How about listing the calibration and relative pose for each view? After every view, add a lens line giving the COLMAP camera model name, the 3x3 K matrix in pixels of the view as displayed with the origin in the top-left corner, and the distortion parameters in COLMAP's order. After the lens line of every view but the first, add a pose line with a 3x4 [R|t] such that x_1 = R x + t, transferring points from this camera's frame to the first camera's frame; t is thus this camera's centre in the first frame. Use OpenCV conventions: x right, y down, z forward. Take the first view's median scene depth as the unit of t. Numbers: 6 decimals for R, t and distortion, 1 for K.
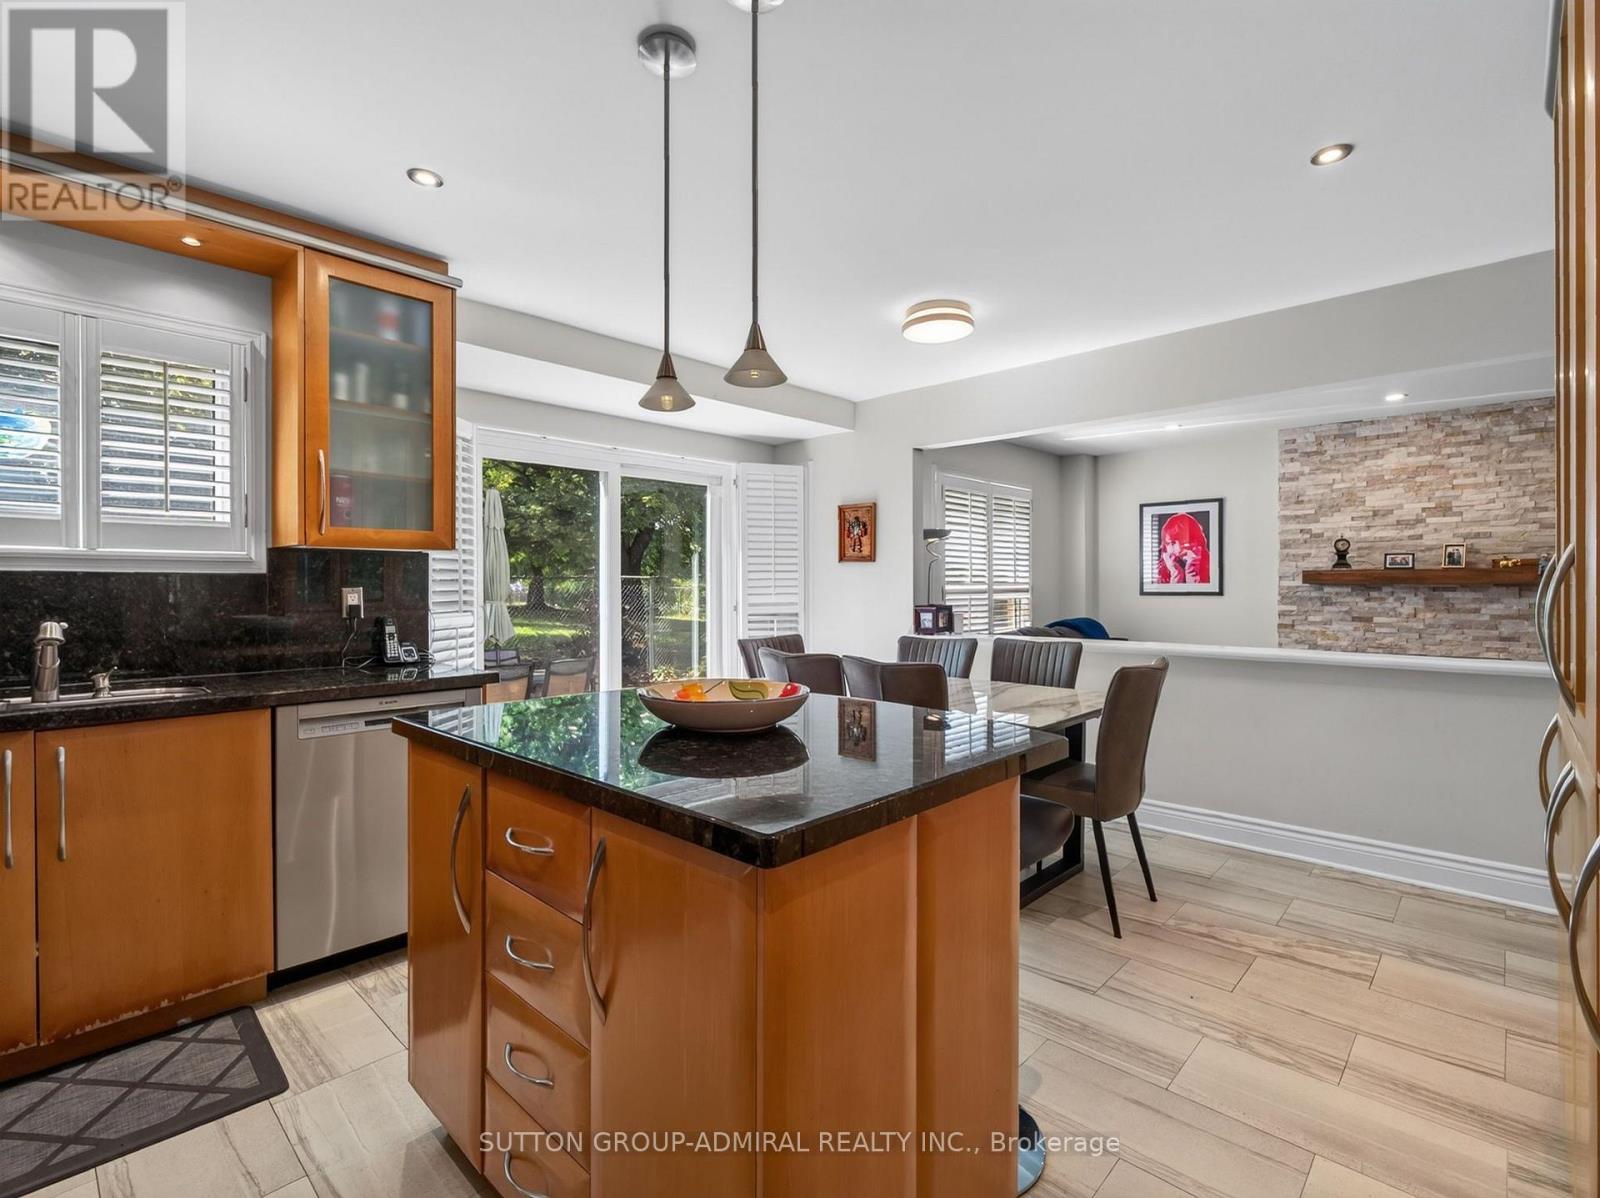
lens RADIAL K [[770.5, 0, 761.2], [0, 770.5, 588.9], [0, 0, 1]] dist [-0.018637, 0.000067]
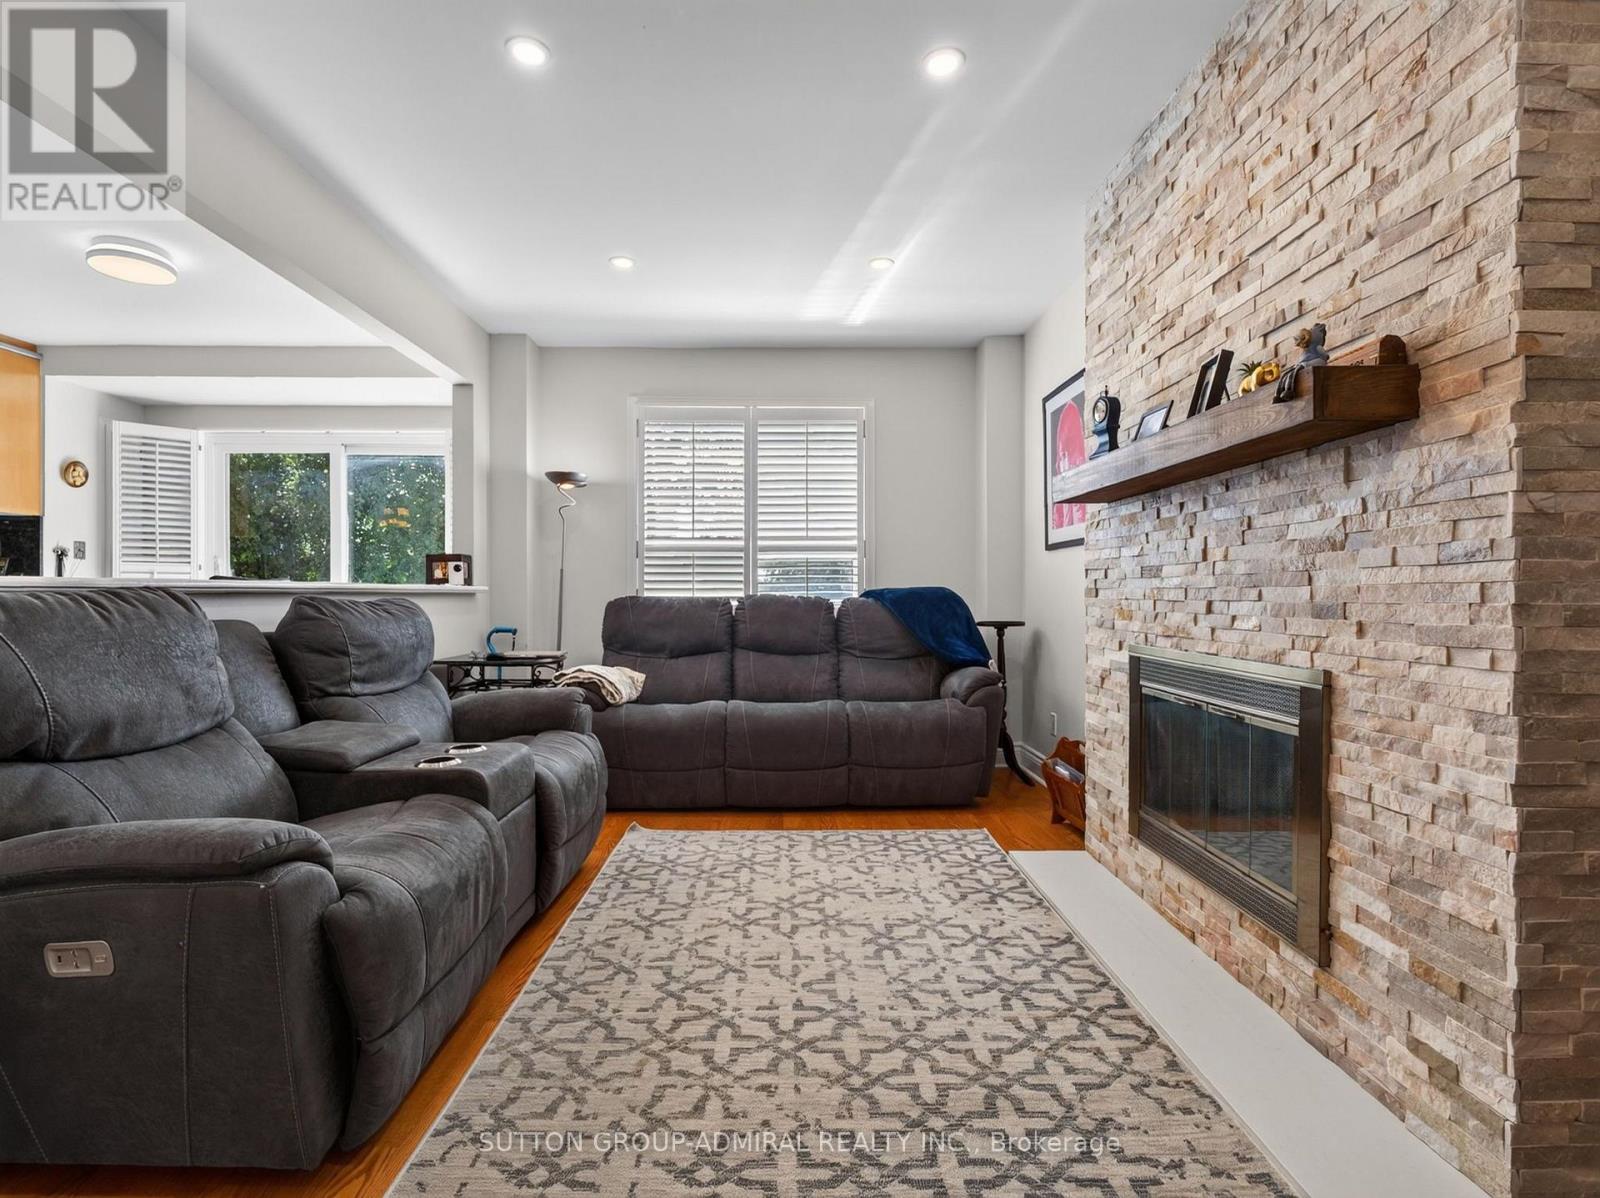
lens RADIAL K [[756.6, 0, 807.3], [0, 756.6, 592.0], [0, 0, 1]] dist [0.004079, -0.004837]
pose [[0.735278, -0.001949, -0.677763, 0.956653], [-0.000127, 0.999995, -0.003013, 0.054104], [0.677765, 0.002302, 0.735275, 0.551671]]
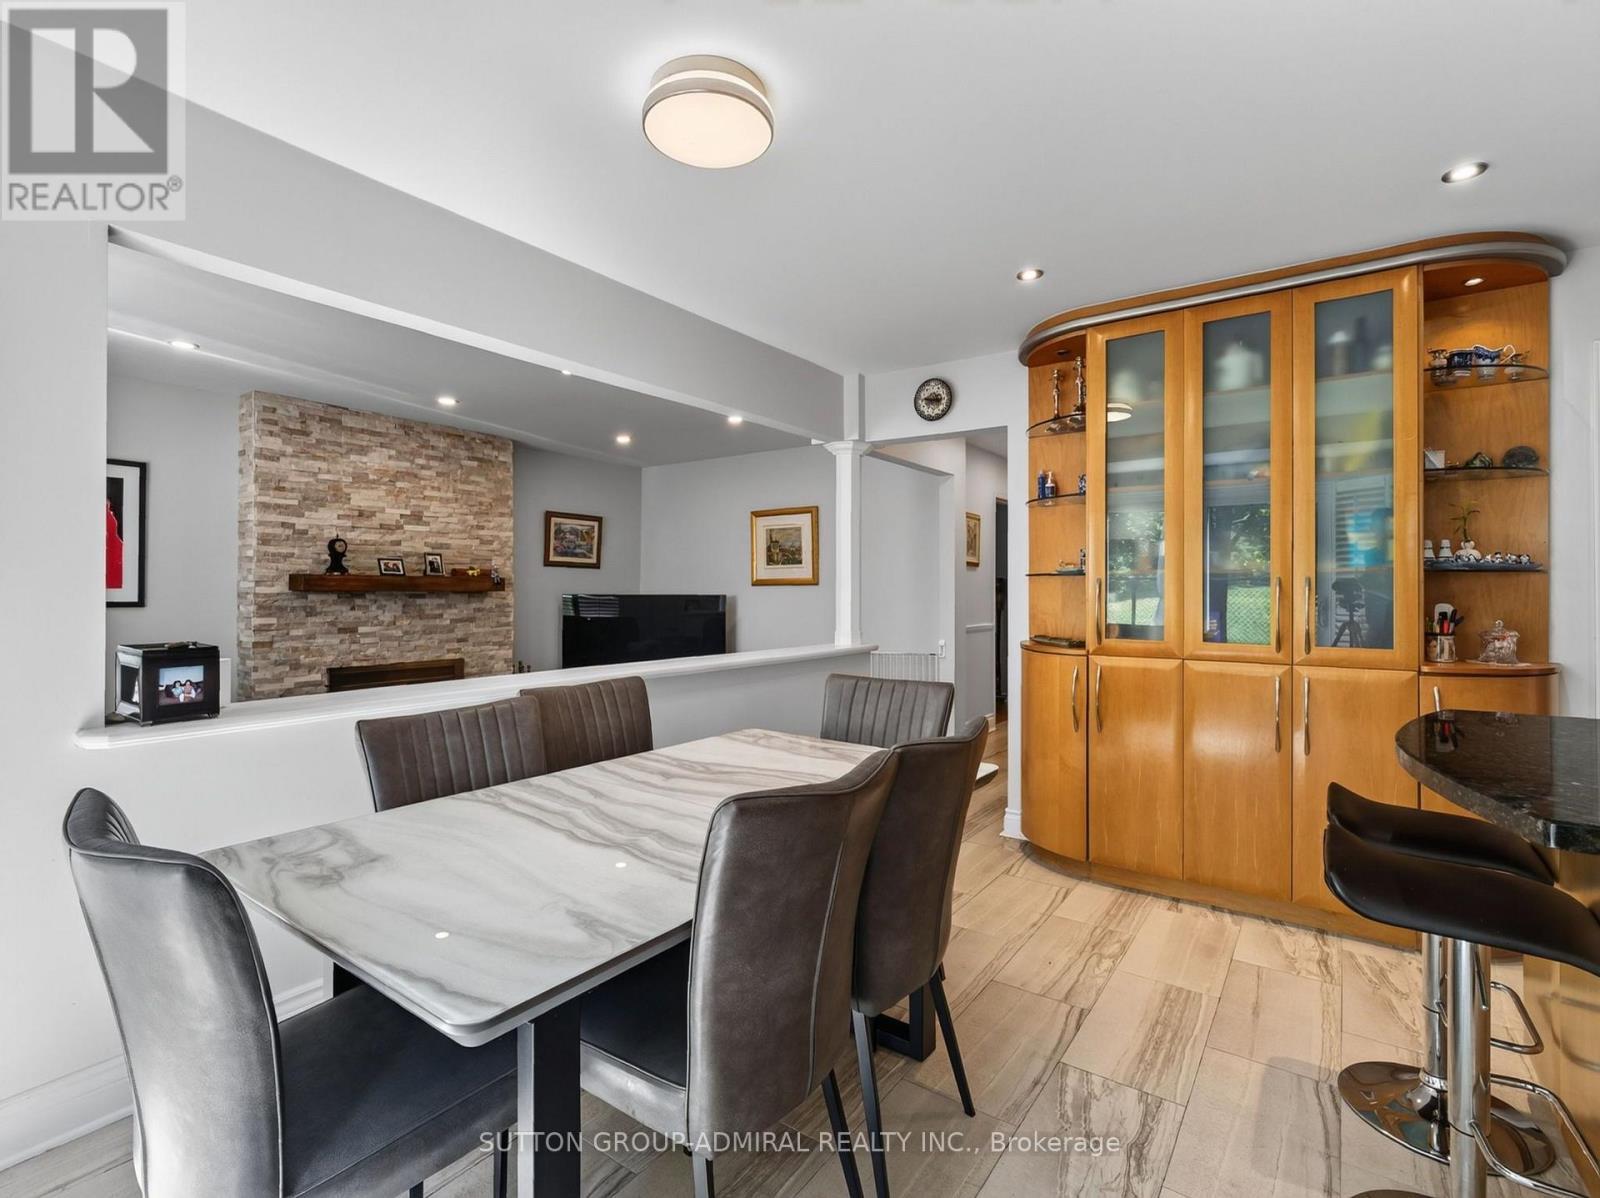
lens RADIAL K [[756.6, 0, 807.3], [0, 756.6, 592.0], [0, 0, 1]] dist [0.004079, -0.004837]
pose [[-0.187556, -0.001429, 0.982253, -0.192618], [0.001515, 0.999997, 0.001744, -0.005860], [-0.982253, 0.001815, -0.187553, 0.647076]]
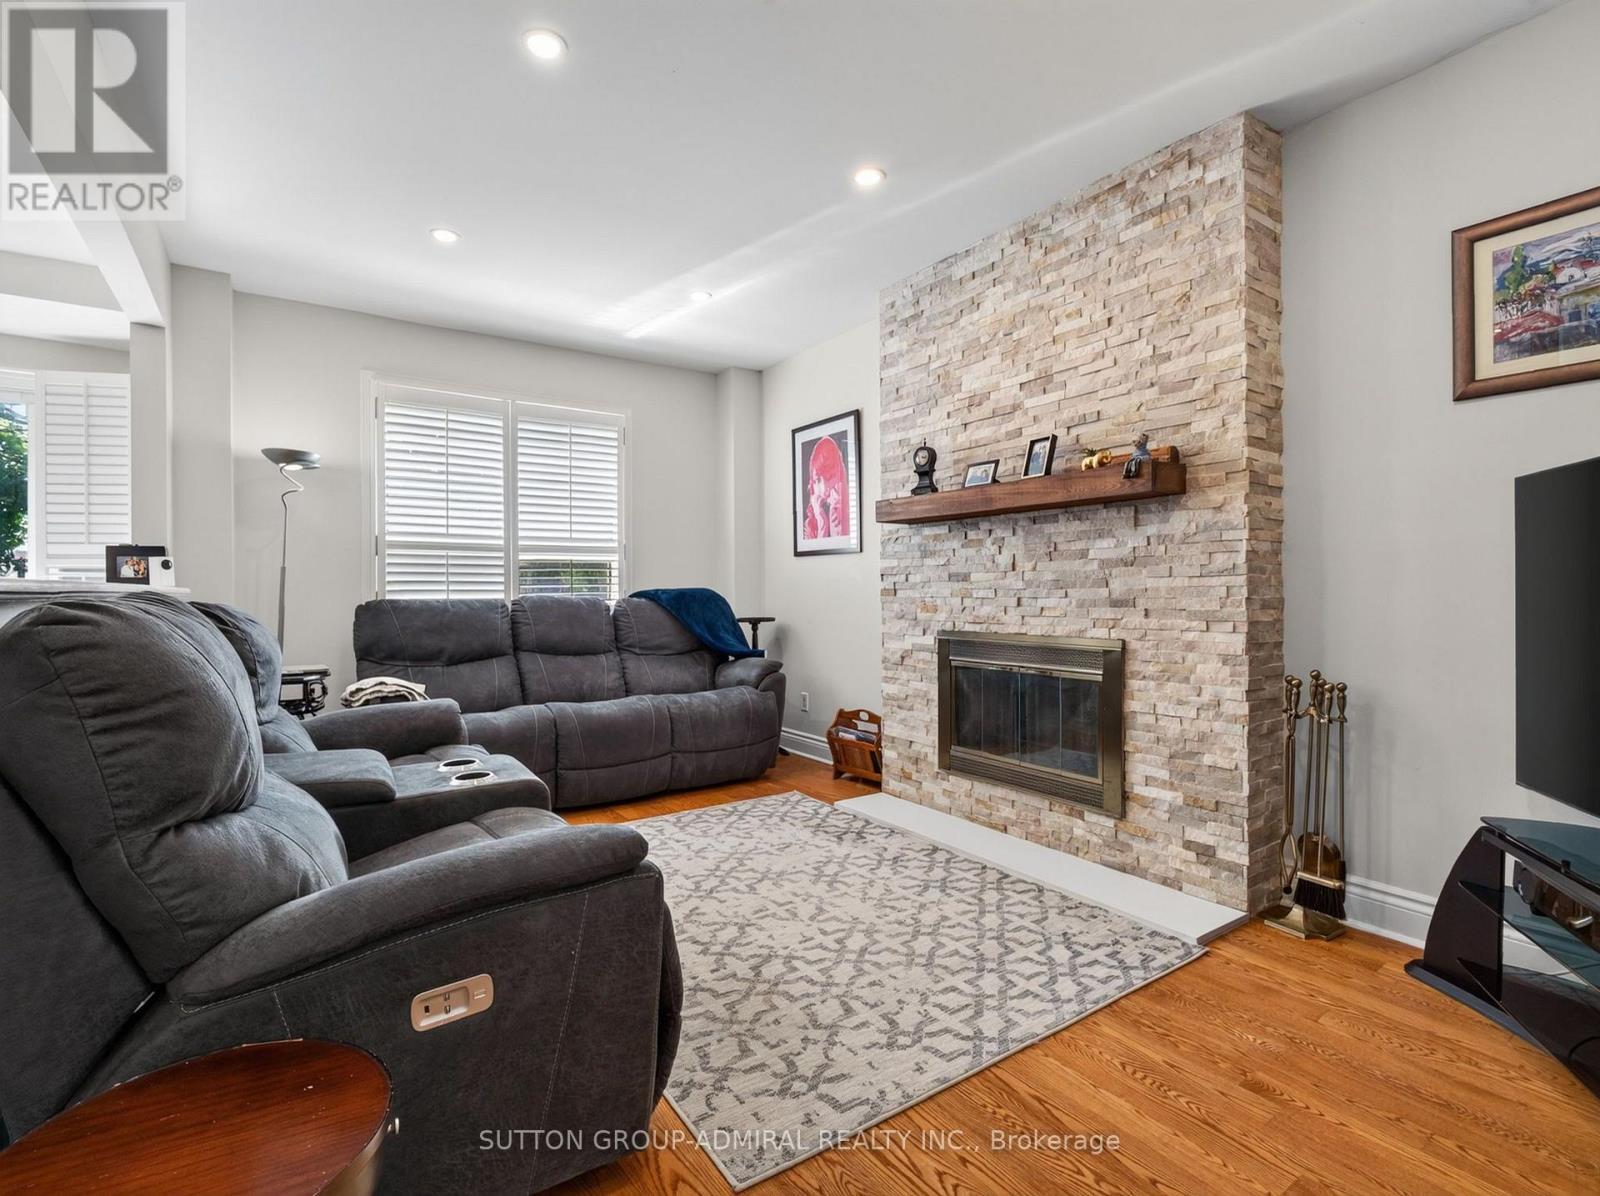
lens RADIAL K [[748.6, 0, 799.7], [0, 748.6, 590.4], [0, 0, 1]] dist [-0.004129, -0.000914]
pose [[0.985963, -0.006243, -0.166850, 0.776816], [0.005783, 0.999978, -0.003241, 0.052835], [0.166867, 0.002230, 0.985977, 0.391419]]
